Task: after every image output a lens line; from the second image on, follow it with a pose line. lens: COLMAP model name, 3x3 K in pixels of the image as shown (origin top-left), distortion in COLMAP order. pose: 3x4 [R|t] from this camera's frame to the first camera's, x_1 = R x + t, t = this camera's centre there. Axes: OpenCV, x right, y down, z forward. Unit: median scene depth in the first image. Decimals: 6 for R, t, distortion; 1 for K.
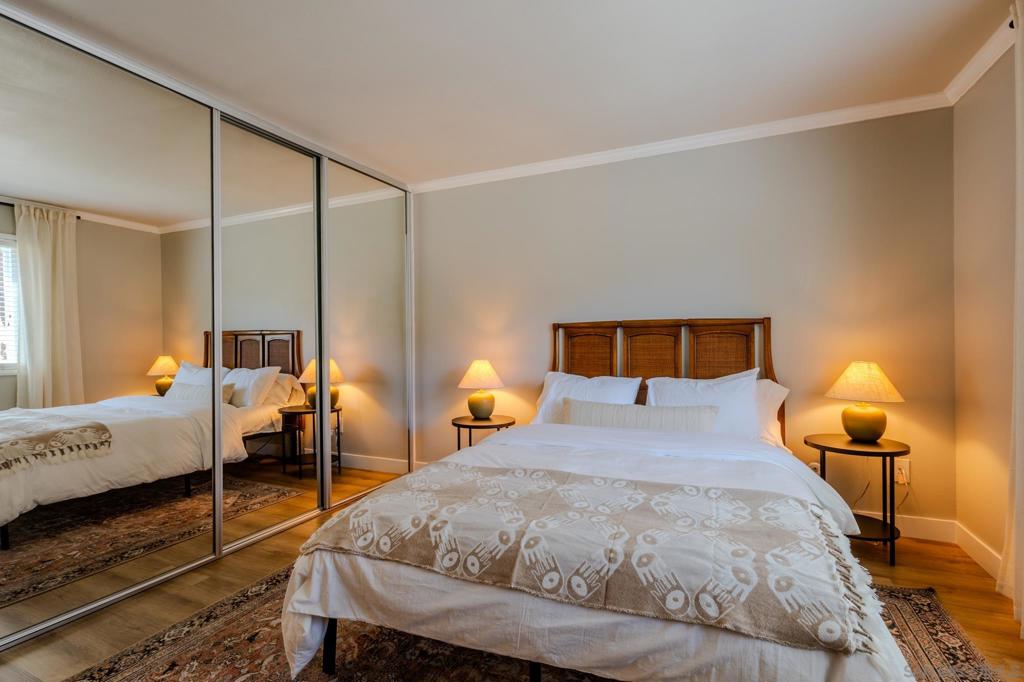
lens RADIAL K [[474.7, 0, 492.3], [0, 474.7, 339.6], [0, 0, 1]] dist [0.012743, -0.000059]
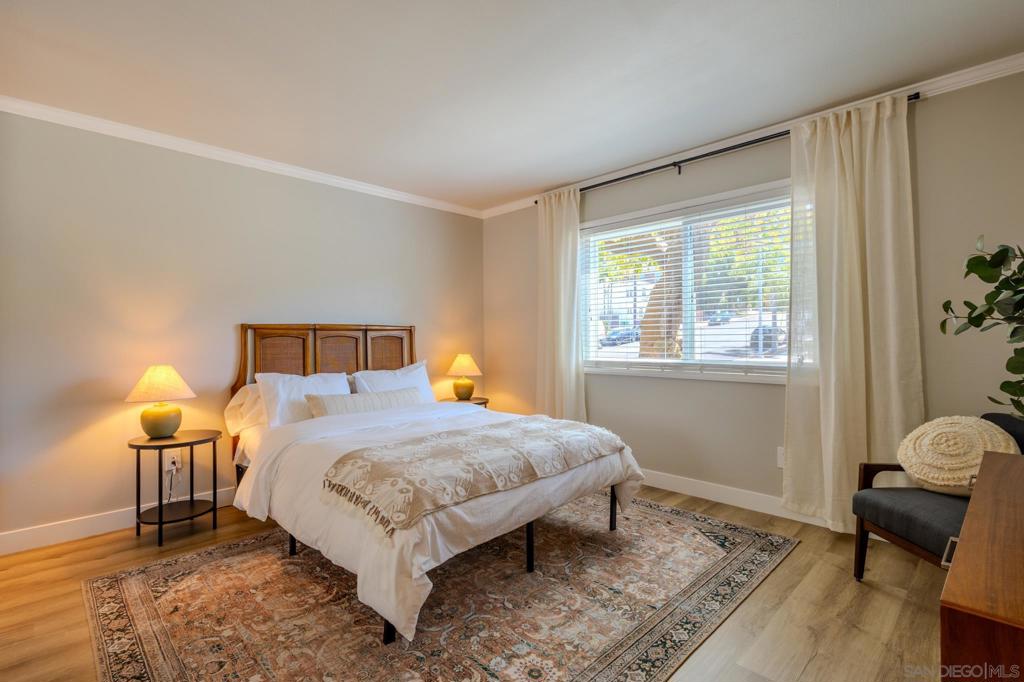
lens RADIAL K [[503.0, 0, 482.3], [0, 503.0, 346.2], [0, 0, 1]] dist [0.035456, 0.000383]
pose [[0.377367, -0.003354, 0.926058, -0.902527], [0.002291, 0.999994, 0.002688, 0.013009], [-0.926061, 0.001107, 0.377372, 0.247836]]
